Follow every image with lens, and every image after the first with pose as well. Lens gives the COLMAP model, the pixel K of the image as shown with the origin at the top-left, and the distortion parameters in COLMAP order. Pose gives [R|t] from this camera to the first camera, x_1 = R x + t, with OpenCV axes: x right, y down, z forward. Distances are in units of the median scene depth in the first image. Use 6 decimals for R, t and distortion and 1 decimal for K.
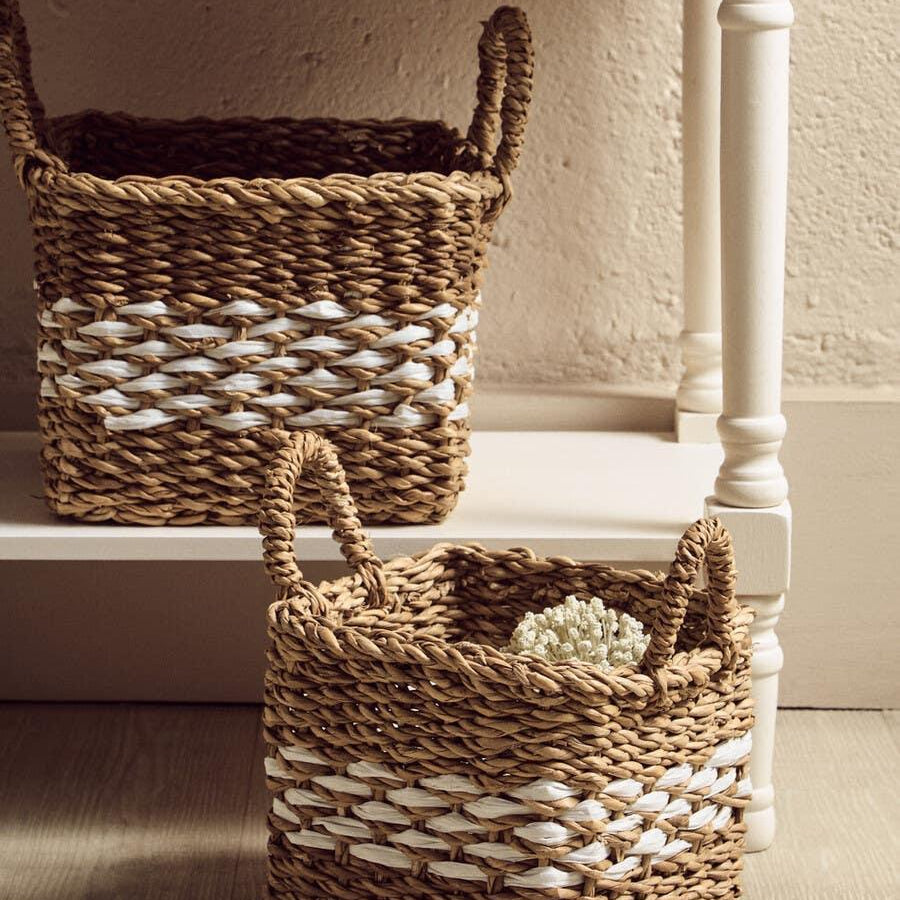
lens RADIAL K [[3955.5, 0, 450.0], [0, 3955.5, 450.0], [0, 0, 1]] dist [0.054927, -4.582309]
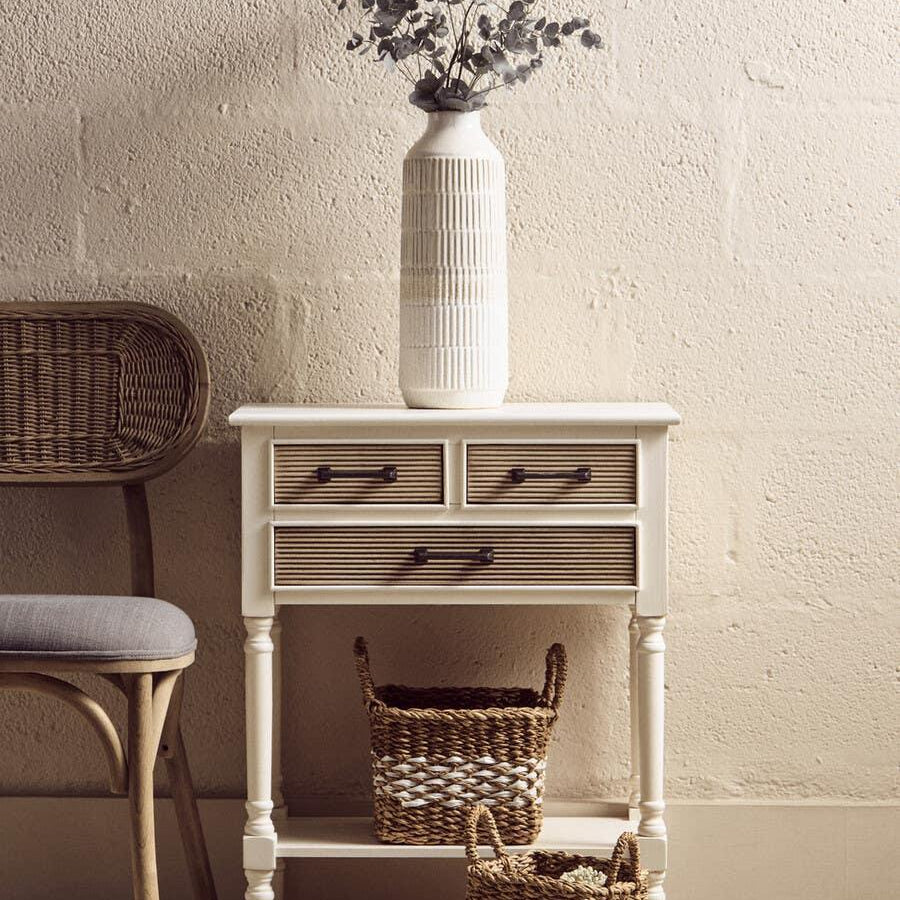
lens RADIAL K [[3955.5, 0, 450.0], [0, 3955.5, 450.0], [0, 0, 1]] dist [0.054927, -4.582309]
pose [[0.999727, -0.002306, -0.023248, 0.005150], [-0.001176, 0.988889, -0.148649, 0.149040], [0.023332, 0.148636, 0.988617, -1.596369]]
